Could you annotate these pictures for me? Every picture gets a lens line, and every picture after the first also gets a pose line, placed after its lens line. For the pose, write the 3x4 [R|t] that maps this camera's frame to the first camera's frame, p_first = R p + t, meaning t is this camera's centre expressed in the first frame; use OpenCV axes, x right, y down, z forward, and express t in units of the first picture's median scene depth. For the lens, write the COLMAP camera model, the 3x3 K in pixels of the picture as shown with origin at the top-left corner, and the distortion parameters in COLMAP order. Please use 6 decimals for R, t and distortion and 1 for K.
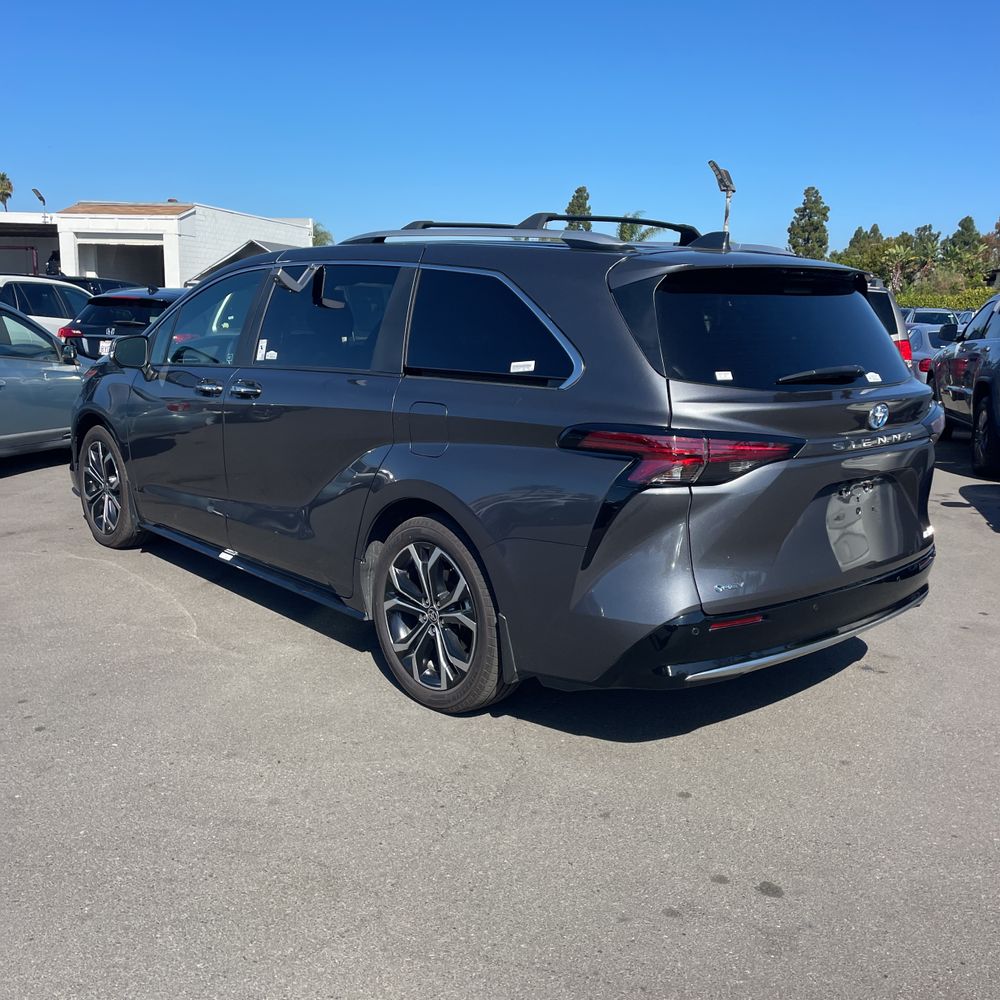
lens RADIAL K [[1000.6, 0, 489.0], [0, 1000.6, 488.5], [0, 0, 1]] dist [0.115545, -0.166824]
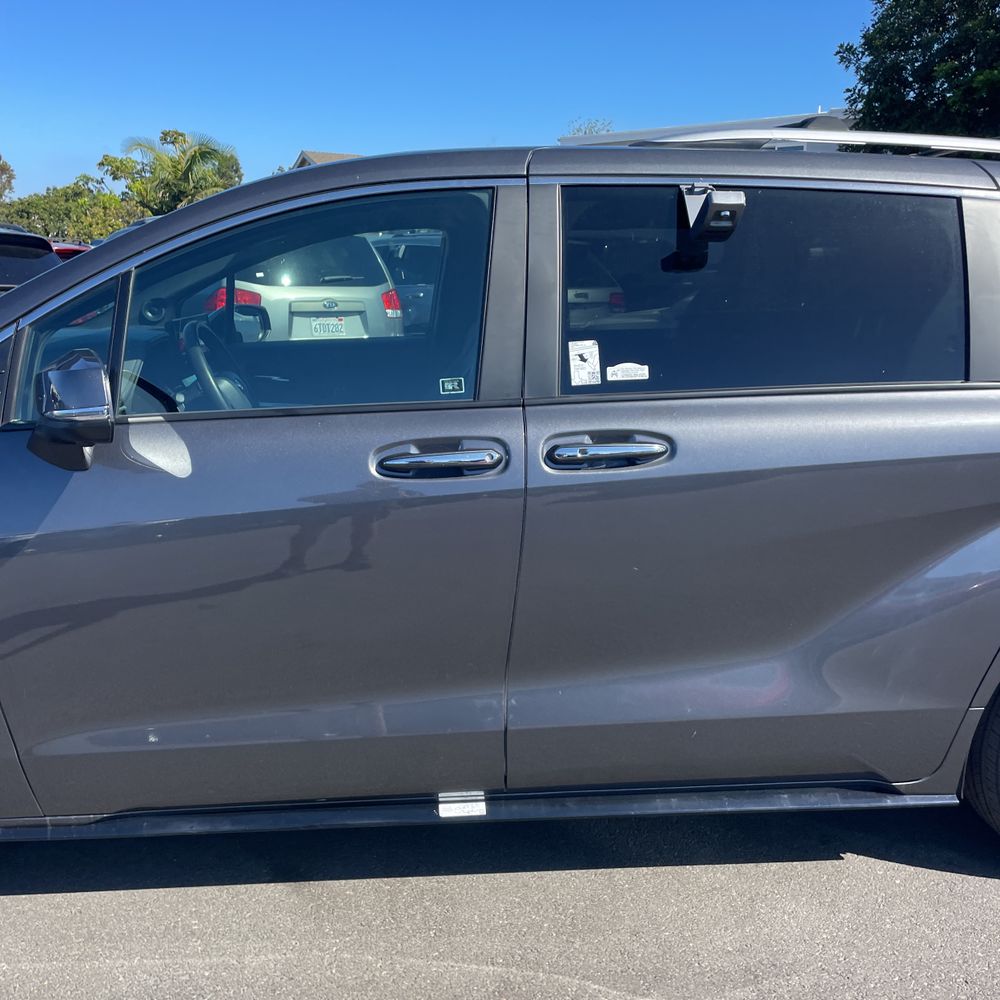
lens RADIAL K [[981.9, 0, 500.0], [0, 981.9, 500.0], [0, 0, 1]] dist [0.115132, -0.147564]
pose [[0.577300, -0.192837, 0.793434, -0.772637], [0.141484, 0.980638, 0.135392, -0.174689], [-0.804181, 0.034096, 0.593406, 0.930437]]
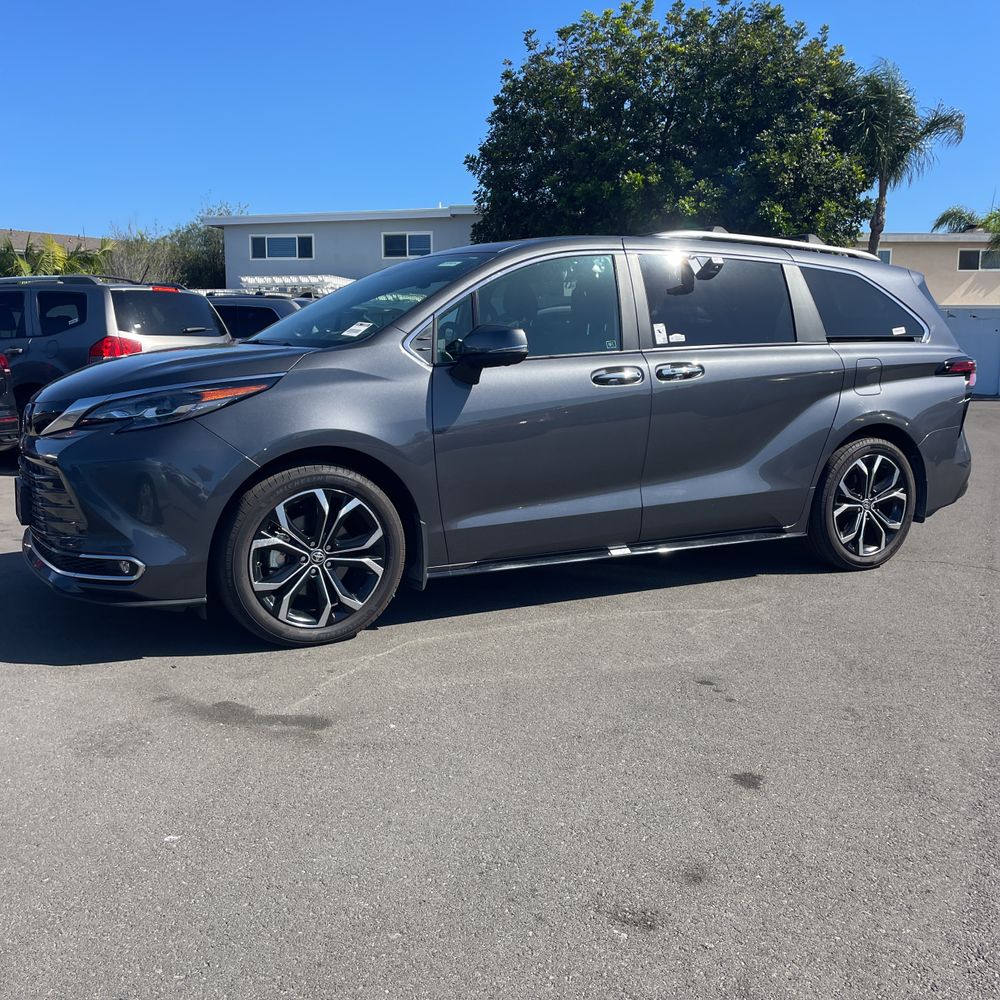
lens RADIAL K [[975.4, 0, 497.9], [0, 975.4, 487.3], [0, 0, 1]] dist [0.103874, -0.151655]
pose [[0.220825, -0.152347, 0.963341, -1.537914], [0.177827, 0.977458, 0.113816, -0.156191], [-0.958965, 0.146175, 0.242938, 1.151657]]
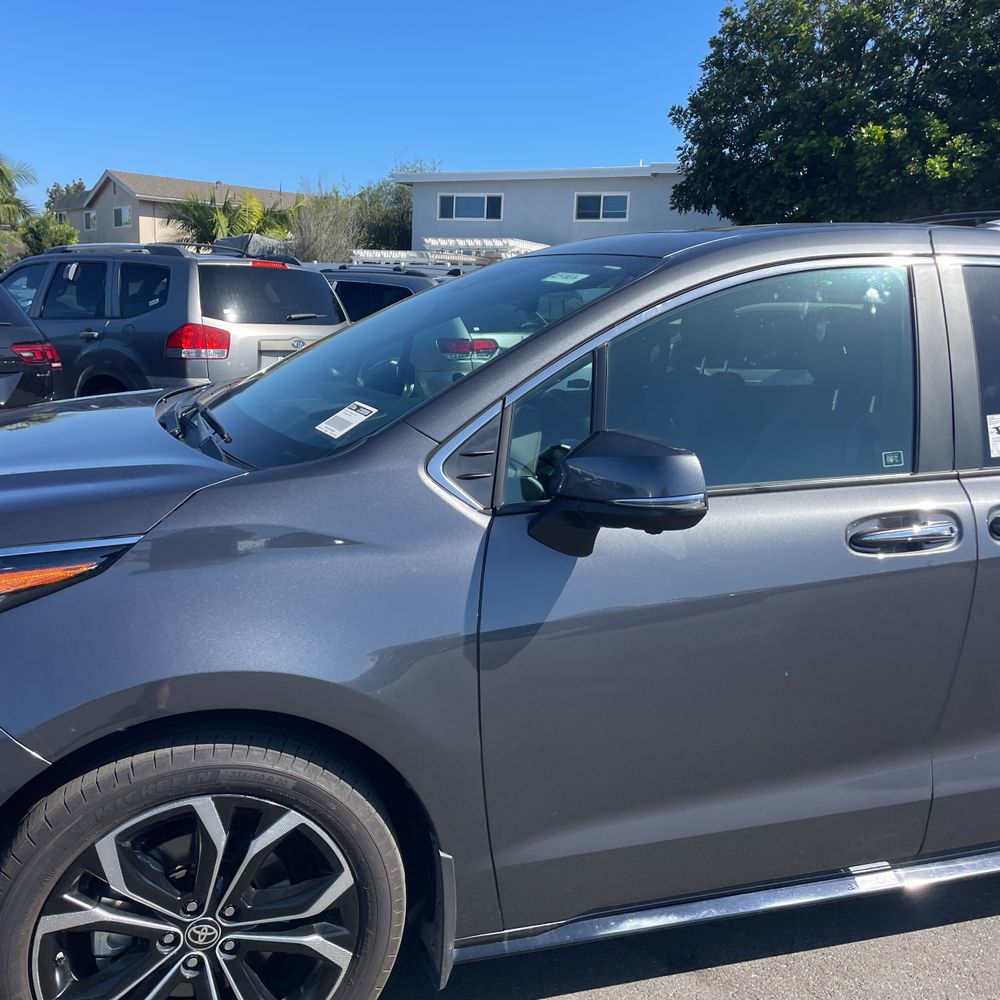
lens RADIAL K [[978.2, 0, 509.9], [0, 978.2, 501.5], [0, 0, 1]] dist [0.090615, -0.114664]
pose [[0.395202, -0.177901, 0.901203, -0.934619], [0.130893, 0.981962, 0.136443, -0.249077], [-0.909221, 0.064038, 0.411359, 1.251638]]
